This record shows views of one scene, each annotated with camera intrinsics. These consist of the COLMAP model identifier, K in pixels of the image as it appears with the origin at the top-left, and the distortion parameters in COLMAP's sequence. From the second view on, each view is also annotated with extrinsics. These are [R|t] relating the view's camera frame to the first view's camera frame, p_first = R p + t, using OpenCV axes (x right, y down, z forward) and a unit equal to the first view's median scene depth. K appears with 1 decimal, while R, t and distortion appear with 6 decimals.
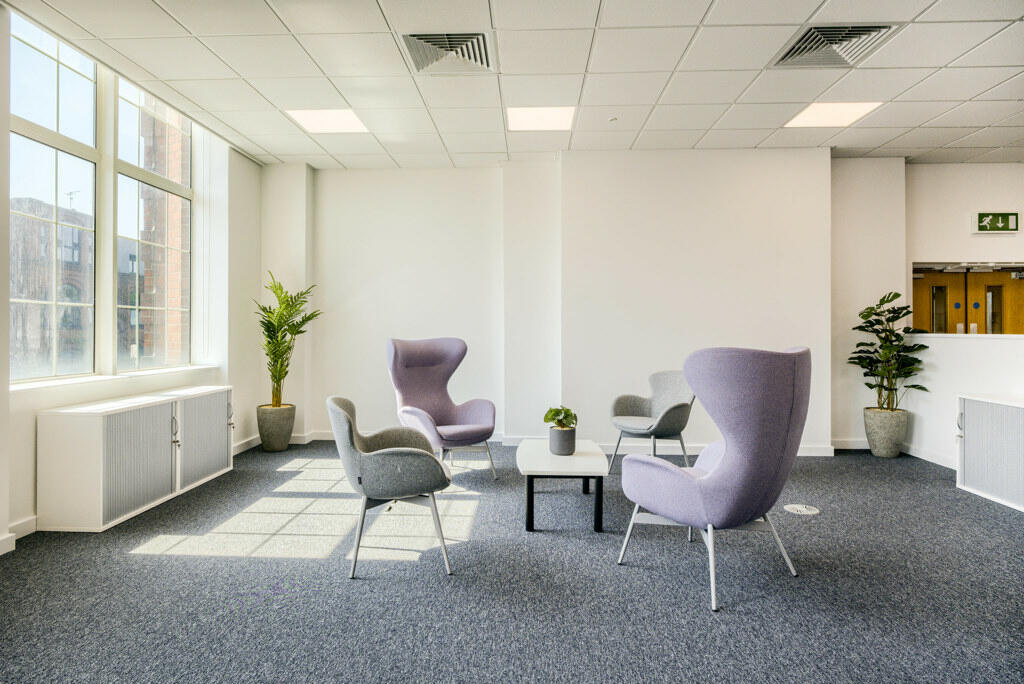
lens RADIAL K [[607.3, 0, 517.9], [0, 607.3, 350.8], [0, 0, 1]] dist [-0.017571, -0.000417]
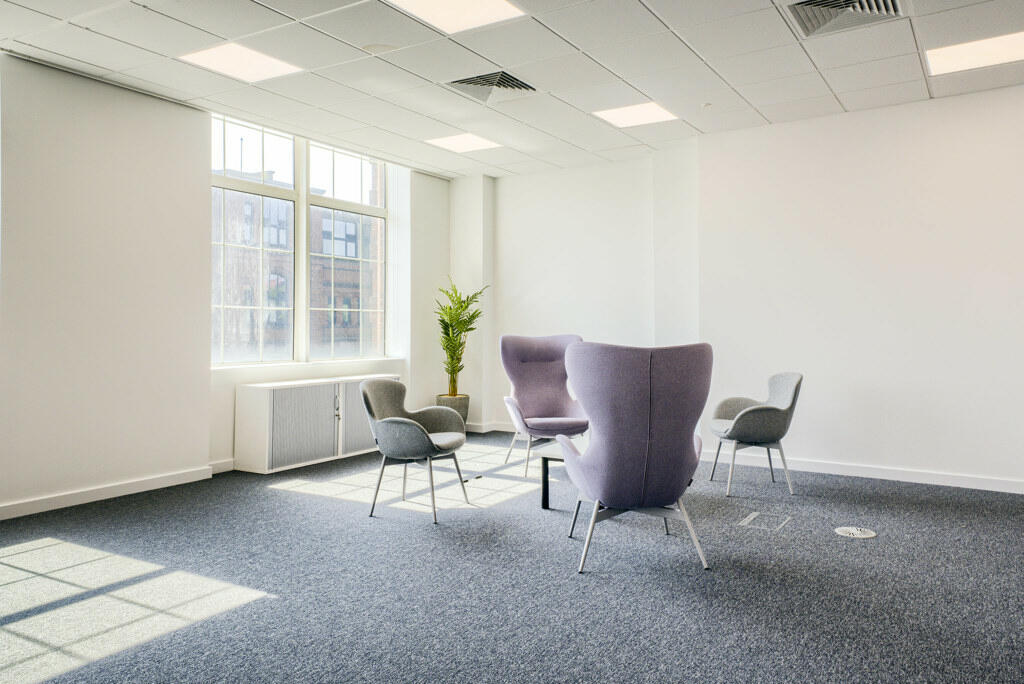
lens RADIAL K [[720.9, 0, 516.2], [0, 720.9, 338.9], [0, 0, 1]] dist [0.068568, 0.001622]
pose [[0.873917, 0.005668, -0.486043, 0.504141], [-0.014119, 0.999806, -0.013728, 0.004916], [0.485871, 0.018860, 0.873827, -0.152824]]
